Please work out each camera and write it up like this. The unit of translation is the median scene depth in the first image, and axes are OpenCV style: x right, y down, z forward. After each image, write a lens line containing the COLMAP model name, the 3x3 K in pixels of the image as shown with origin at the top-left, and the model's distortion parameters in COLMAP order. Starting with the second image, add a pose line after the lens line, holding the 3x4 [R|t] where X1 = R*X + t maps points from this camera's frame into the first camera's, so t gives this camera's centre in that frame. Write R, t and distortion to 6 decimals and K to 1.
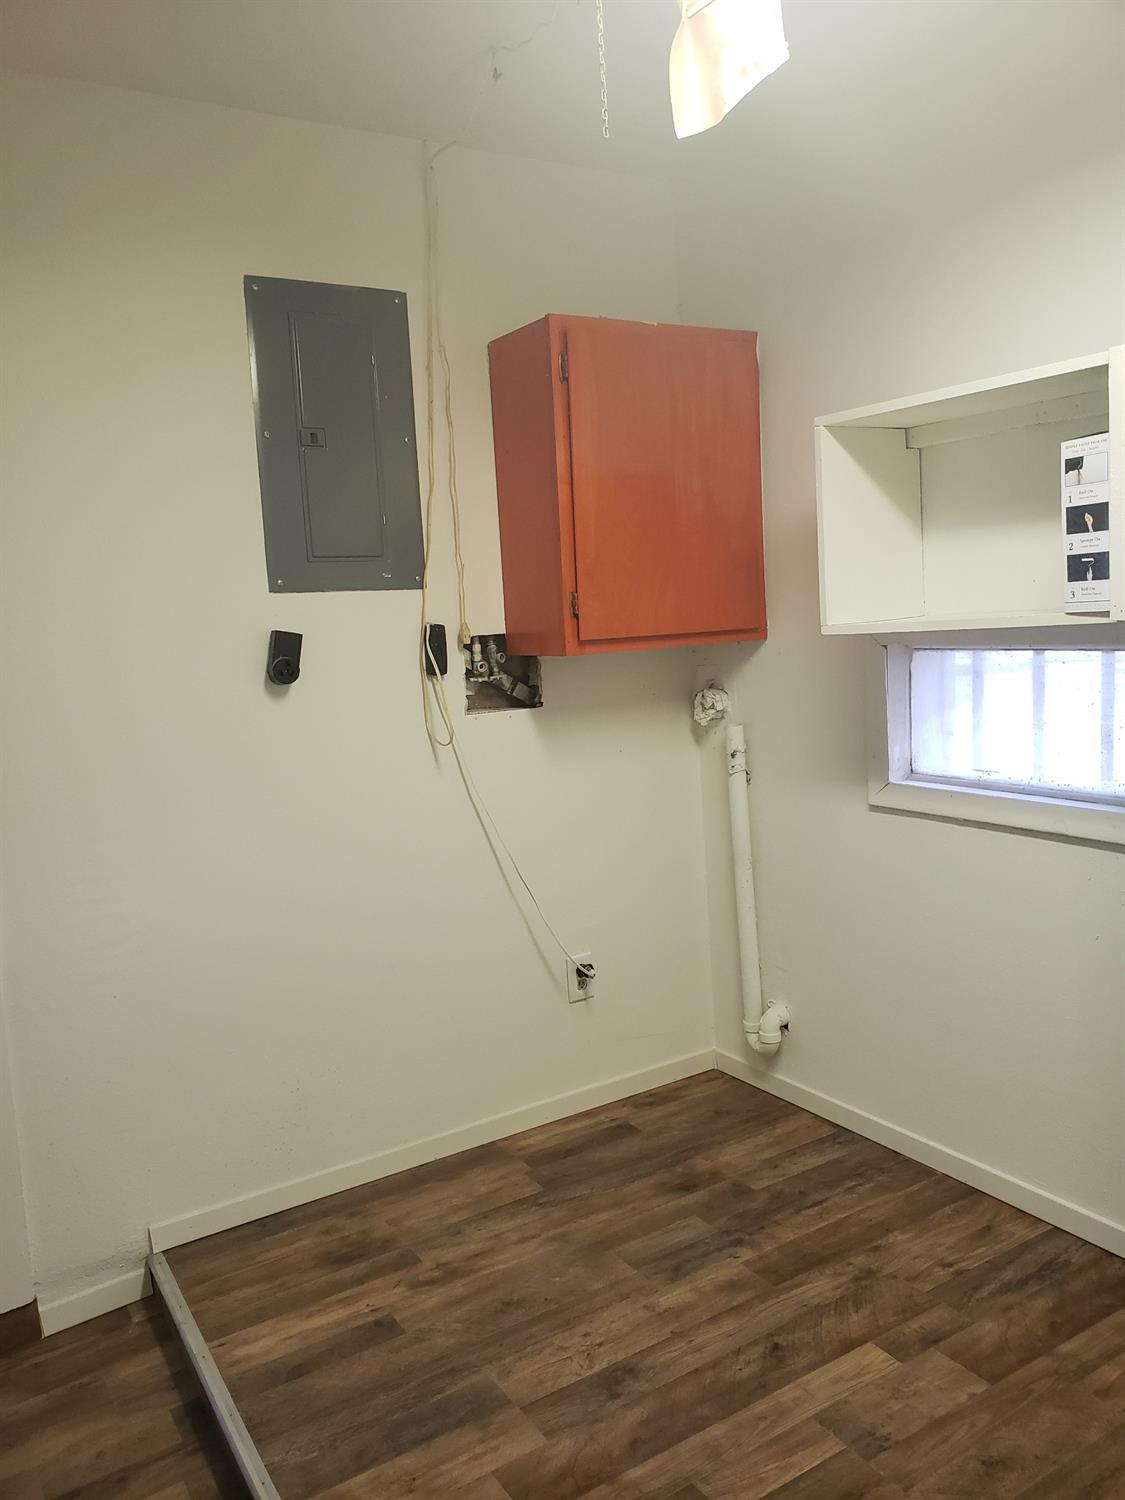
lens RADIAL K [[1160.6, 0, 560.2], [0, 1160.6, 747.3], [0, 0, 1]] dist [0.051910, -0.047085]
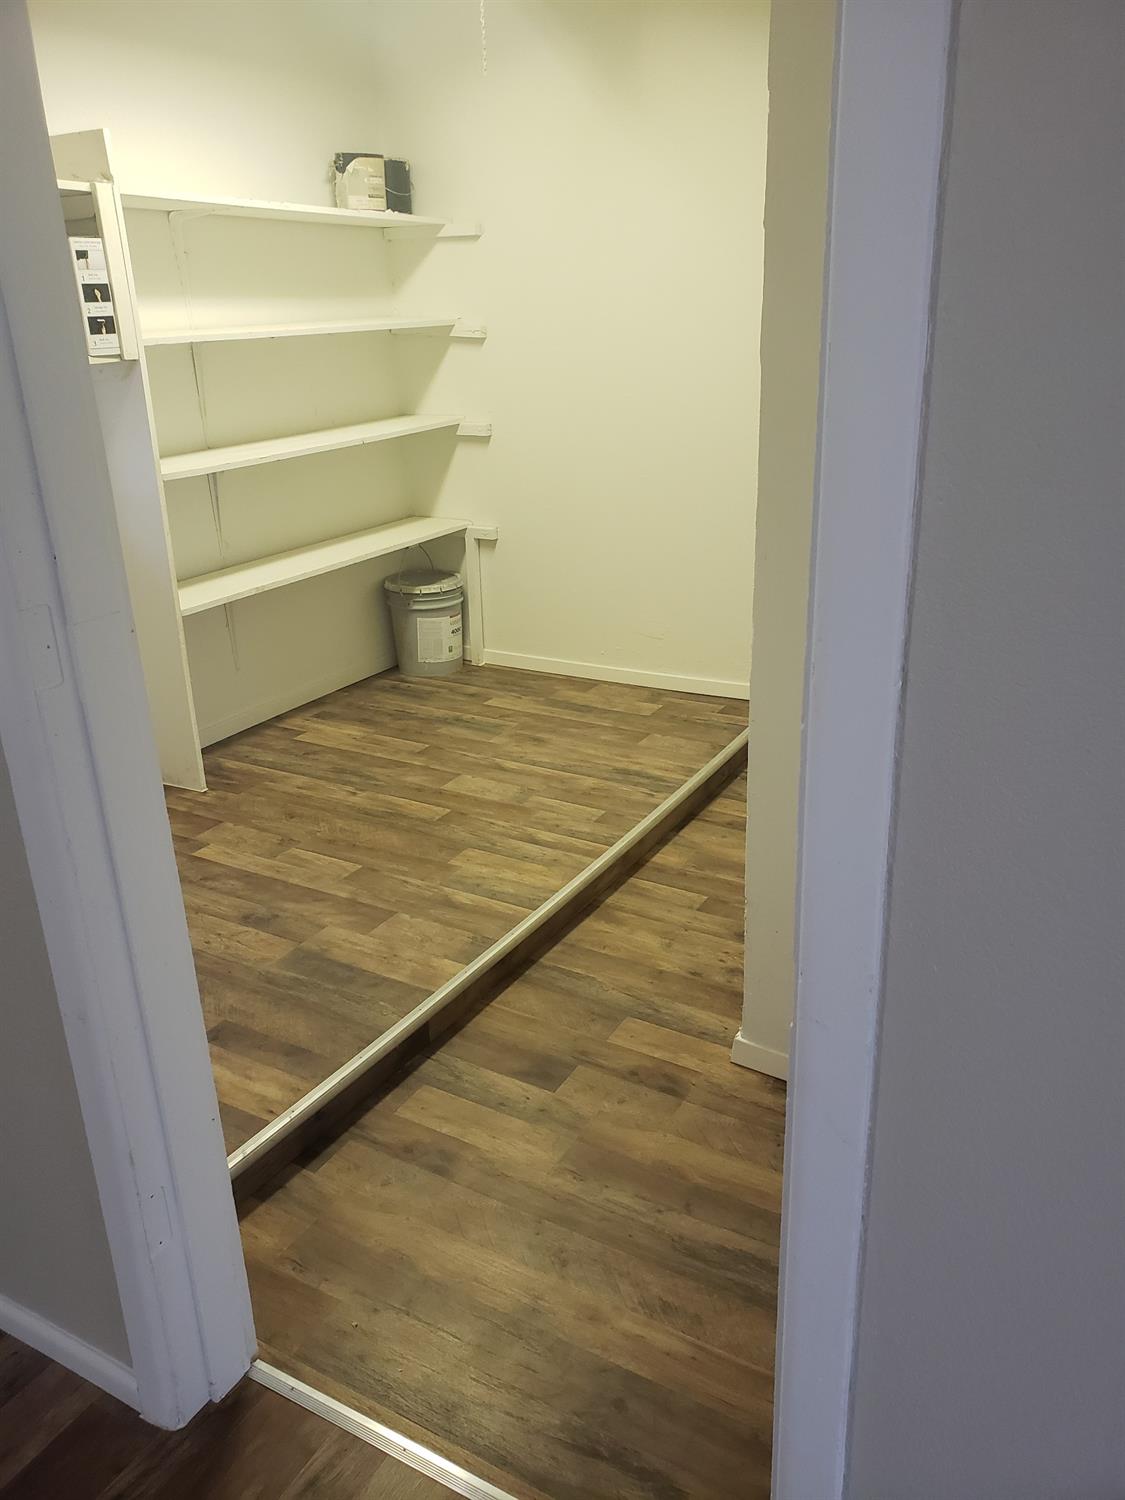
lens RADIAL K [[1160.6, 0, 565.8], [0, 1160.6, 749.9], [0, 0, 1]] dist [0.051910, -0.047085]
pose [[-0.470455, -0.254224, 0.845010, -1.336095], [0.153447, 0.919443, 0.362048, -0.103149], [-0.868980, 0.299991, -0.393547, 1.245176]]
